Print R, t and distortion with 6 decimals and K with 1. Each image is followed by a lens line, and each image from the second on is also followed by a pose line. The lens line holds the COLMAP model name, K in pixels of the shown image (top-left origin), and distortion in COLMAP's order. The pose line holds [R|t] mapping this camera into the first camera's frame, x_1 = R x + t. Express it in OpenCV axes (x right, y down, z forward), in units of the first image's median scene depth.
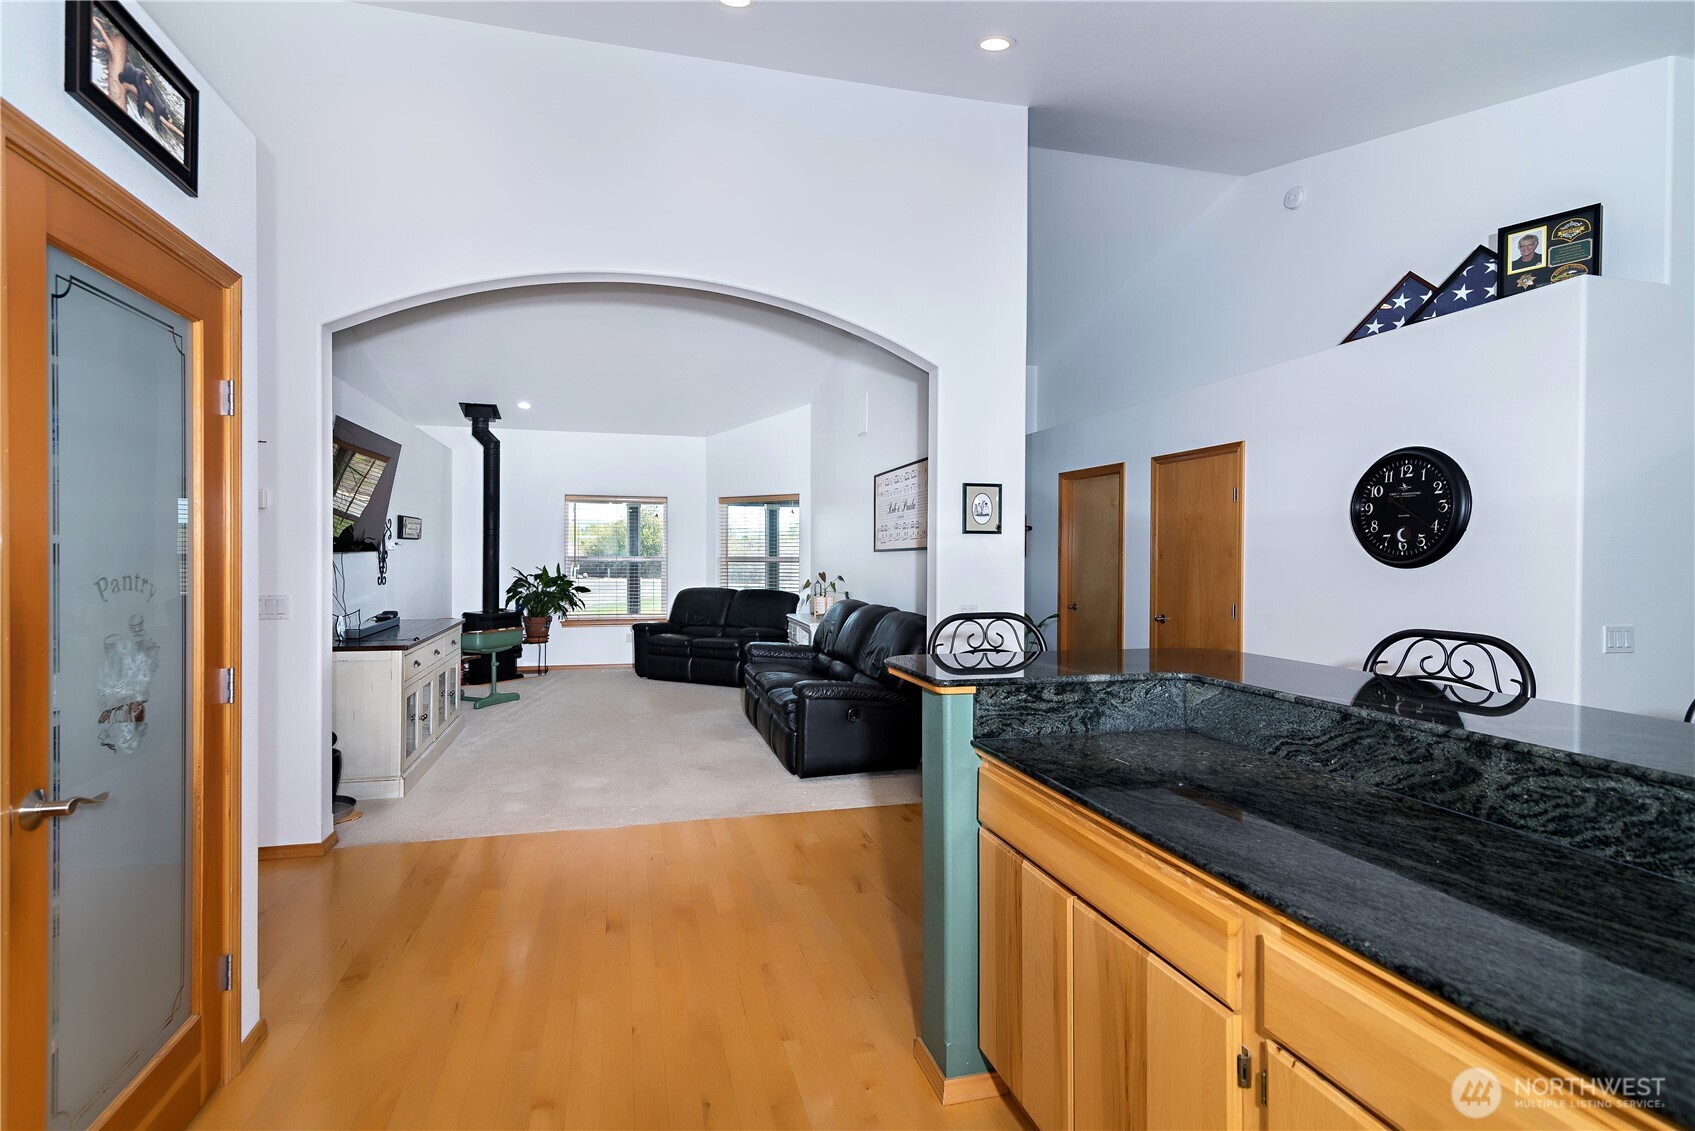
lens RADIAL K [[812.3, 0, 809.5], [0, 812.3, 556.5], [0, 0, 1]] dist [-0.000882, -0.000368]
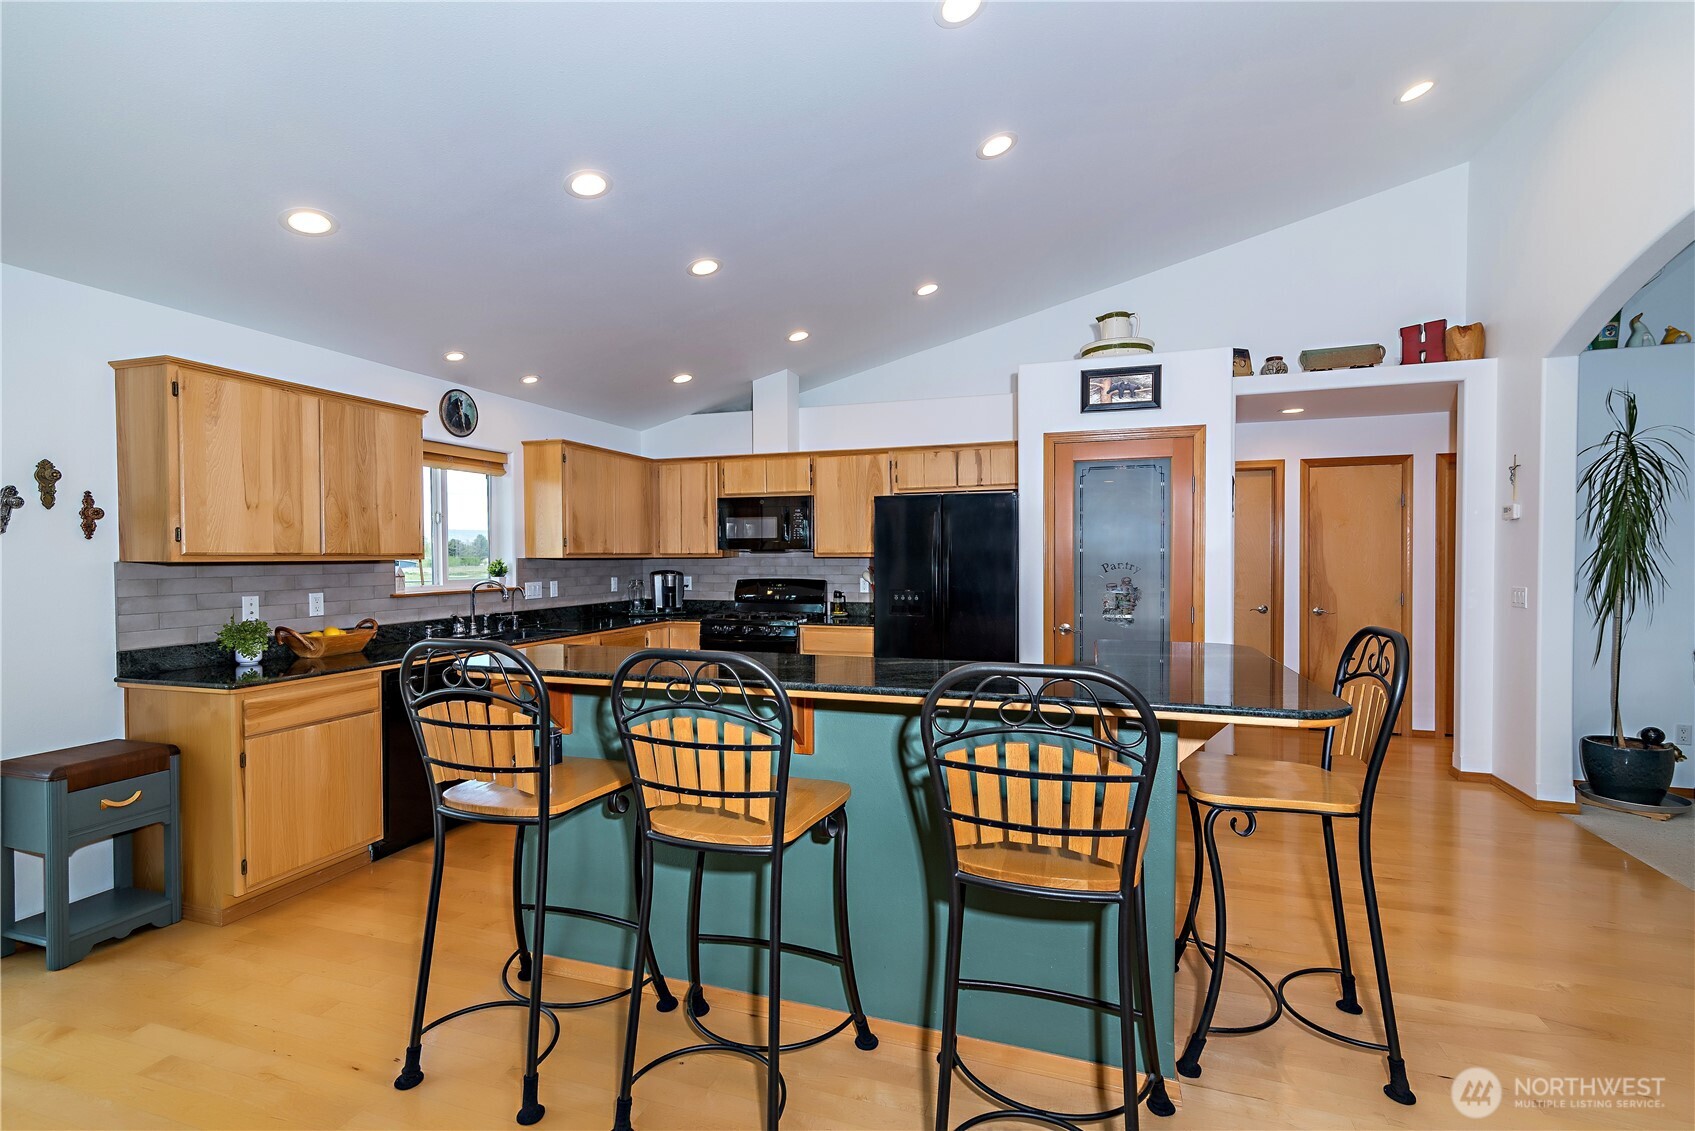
lens RADIAL K [[763.1, 0, 871.9], [0, 763.1, 570.8], [0, 0, 1]] dist [0.016972, -0.000789]
pose [[-0.530512, 0.015357, -0.847539, 0.703393], [-0.000859, 0.999826, 0.018653, -0.000230], [0.847677, 0.010624, -0.530406, 0.633371]]
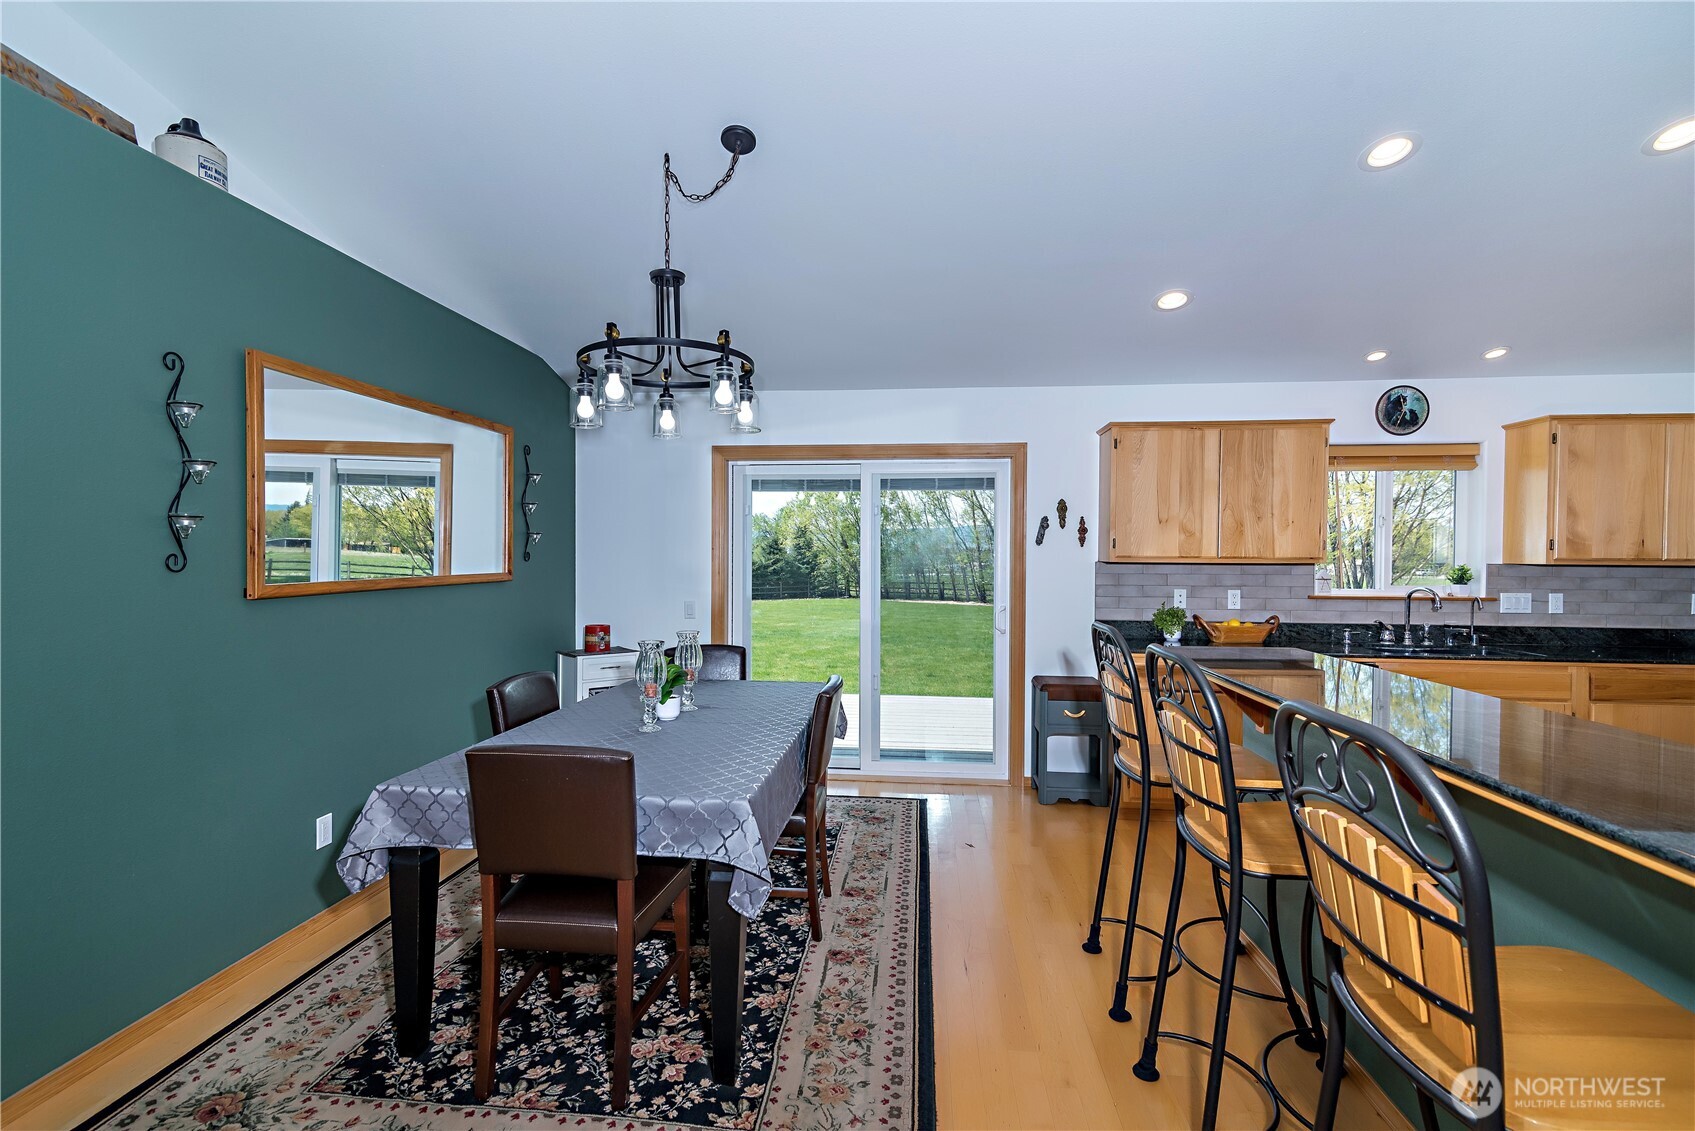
lens RADIAL K [[763.1, 0, 812.7], [0, 763.1, 566.3], [0, 0, 1]] dist [0.016972, -0.000789]
pose [[-0.932008, -0.016408, 0.362067, 0.459659], [-0.010462, 0.999776, 0.018376, -0.003253], [-0.362287, 0.013339, -0.931971, 0.808078]]
